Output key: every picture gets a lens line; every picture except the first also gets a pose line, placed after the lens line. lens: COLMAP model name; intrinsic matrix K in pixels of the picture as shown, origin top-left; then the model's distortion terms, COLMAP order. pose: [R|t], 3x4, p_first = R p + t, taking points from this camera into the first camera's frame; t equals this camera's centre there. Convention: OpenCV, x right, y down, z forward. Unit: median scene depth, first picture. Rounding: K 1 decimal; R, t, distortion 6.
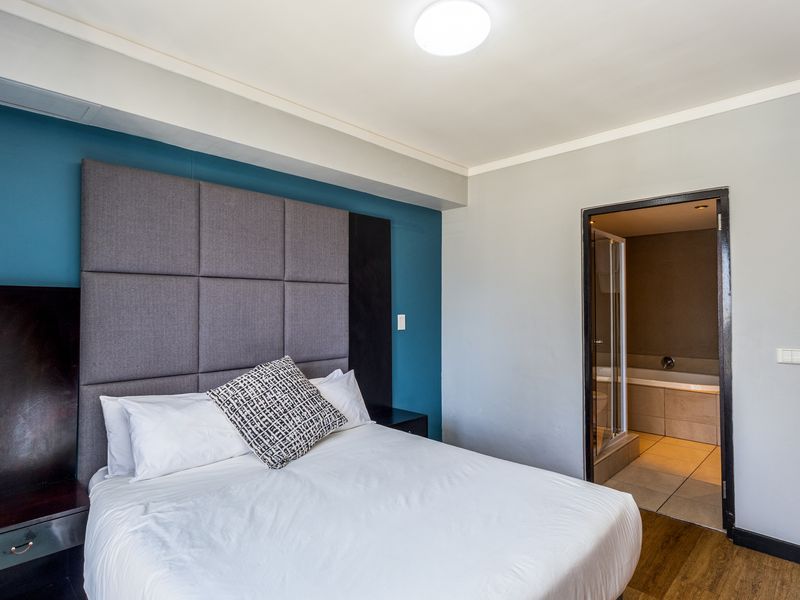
lens RADIAL K [[436.6, 0, 400.0], [0, 436.6, 300.0], [0, 0, 1]] dist [0.003455, 0.000373]
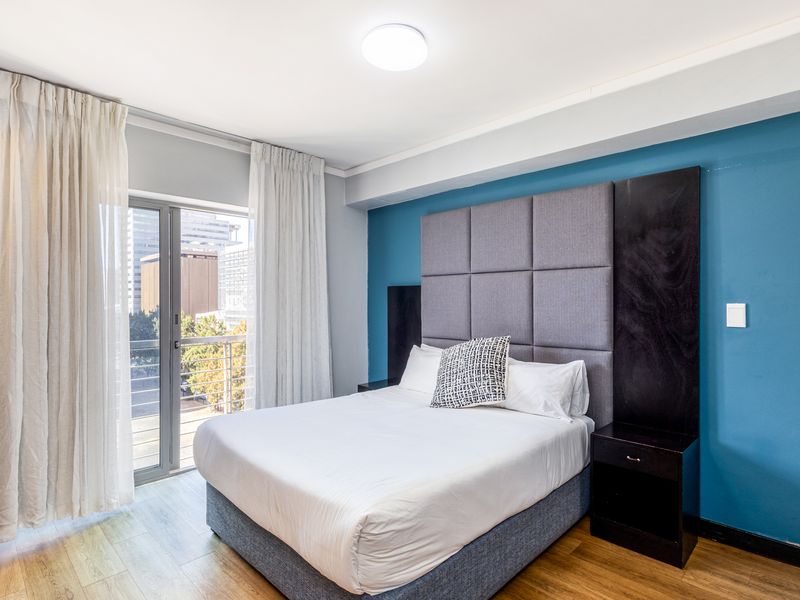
lens RADIAL K [[444.1, 0, 417.1], [0, 444.1, 298.7], [0, 0, 1]] dist [0.000337, -0.000847]
pose [[0.014406, -0.004195, -0.999887, 0.862216], [0.018927, 0.999813, -0.003922, 0.026937], [0.999717, -0.018869, 0.014483, 0.691935]]
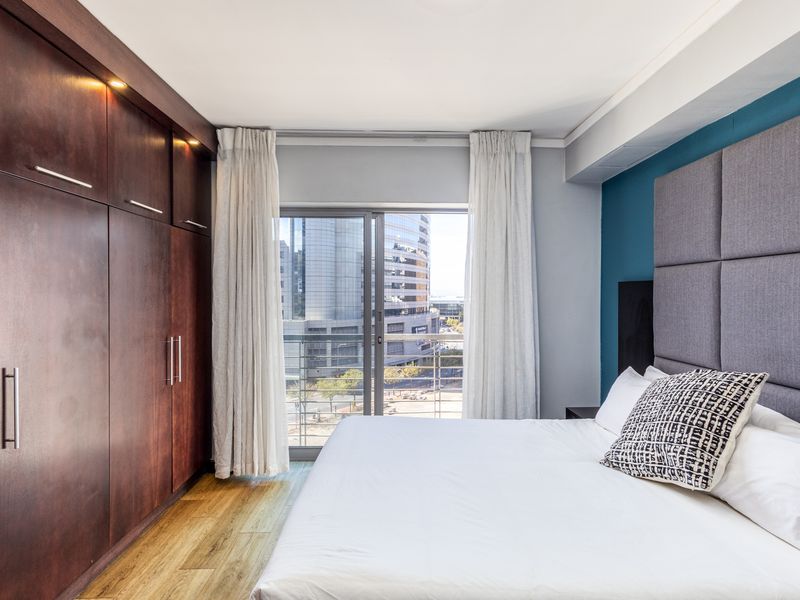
lens RADIAL K [[444.3, 0, 400.0], [0, 444.3, 300.0], [0, 0, 1]] dist [0.003031, 0.000918]
pose [[-0.704667, 0.003796, -0.709528, 0.531173], [0.005704, 0.999984, -0.000316, 0.018723], [0.709515, -0.004270, -0.704677, 1.010916]]
